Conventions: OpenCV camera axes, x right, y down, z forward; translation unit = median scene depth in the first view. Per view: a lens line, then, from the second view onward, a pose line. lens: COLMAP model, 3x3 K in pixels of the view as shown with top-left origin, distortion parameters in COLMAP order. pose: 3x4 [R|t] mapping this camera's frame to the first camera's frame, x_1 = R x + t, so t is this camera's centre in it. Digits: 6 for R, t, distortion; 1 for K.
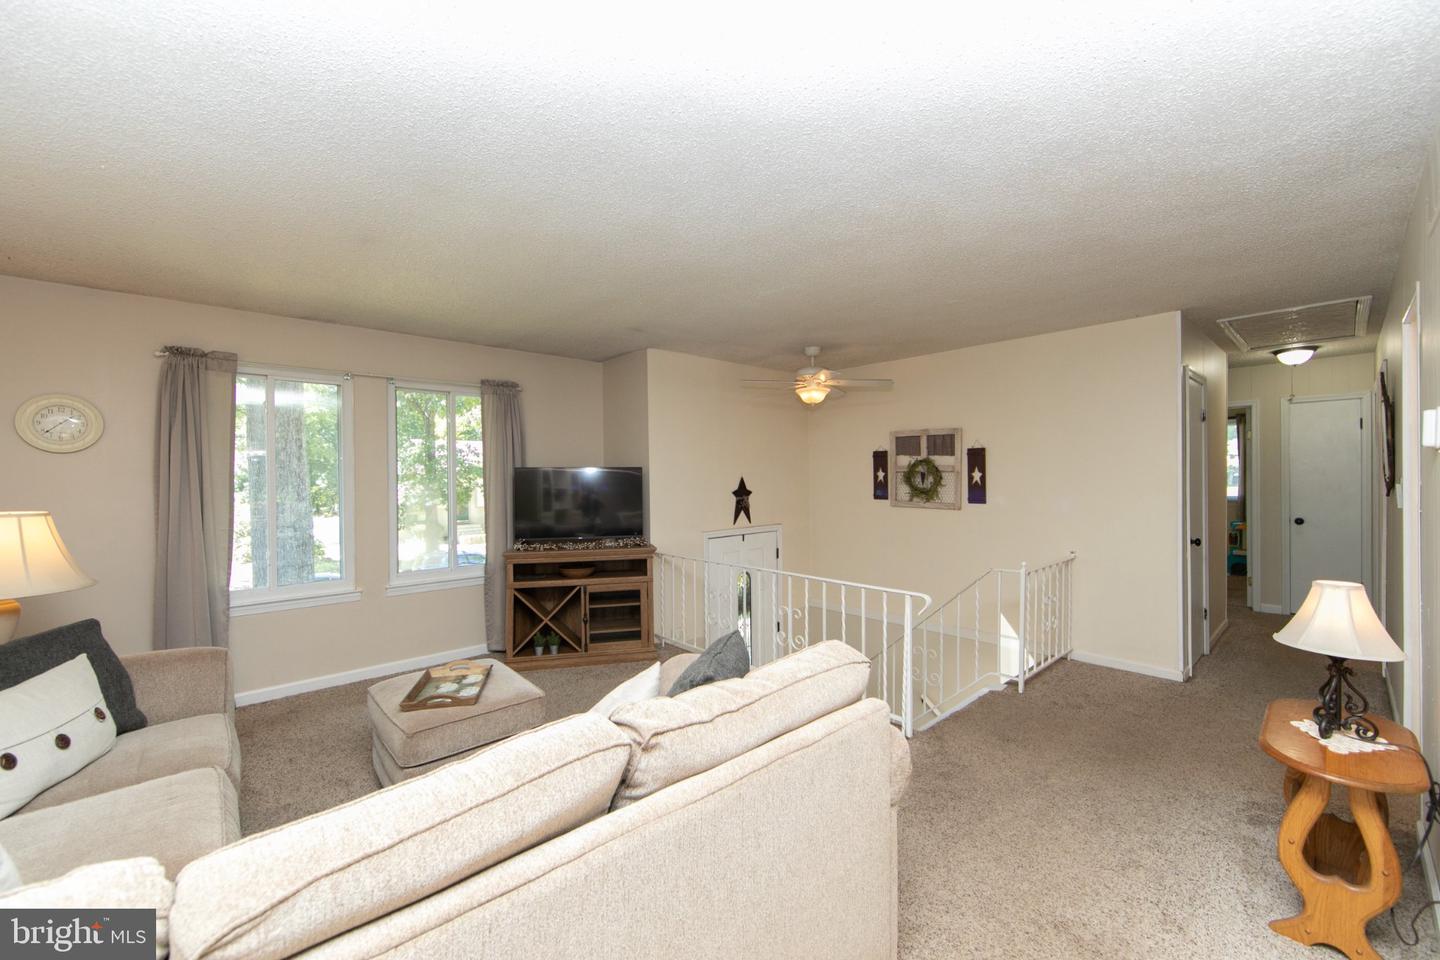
lens RADIAL K [[564.6, 0, 722.3], [0, 564.6, 478.9], [0, 0, 1]] dist [-0.007217, 0.000507]
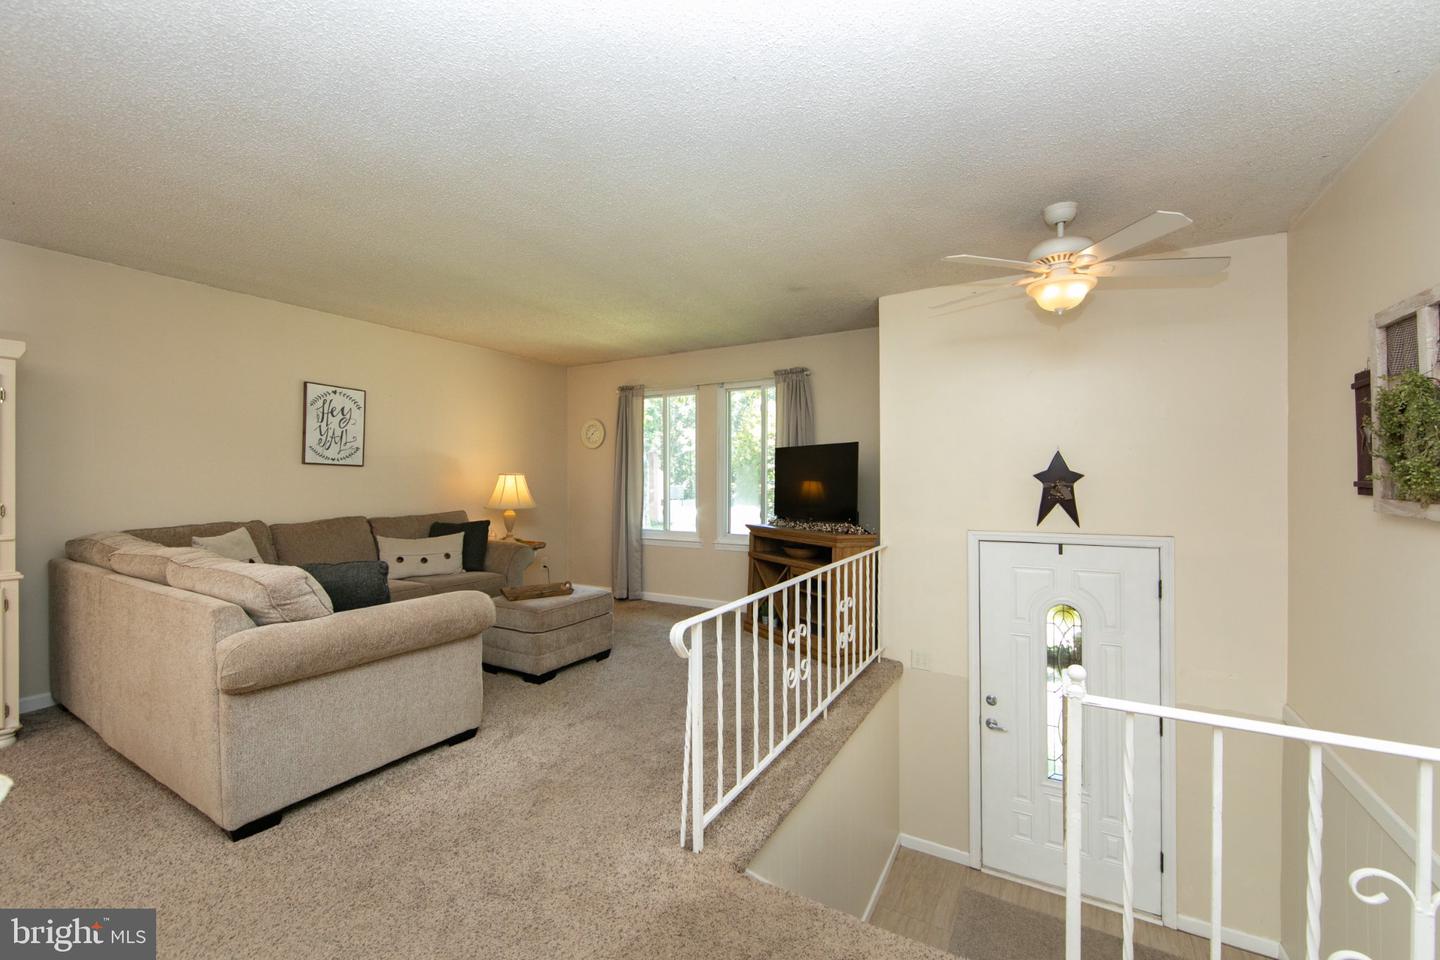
lens RADIAL K [[564.6, 0, 725.1], [0, 564.6, 478.8], [0, 0, 1]] dist [-0.007217, 0.000507]
pose [[0.312265, 0.009189, -0.949951, 0.563058], [-0.004214, 0.999957, 0.008287, 0.027130], [0.949986, 0.001415, 0.312290, 0.514853]]
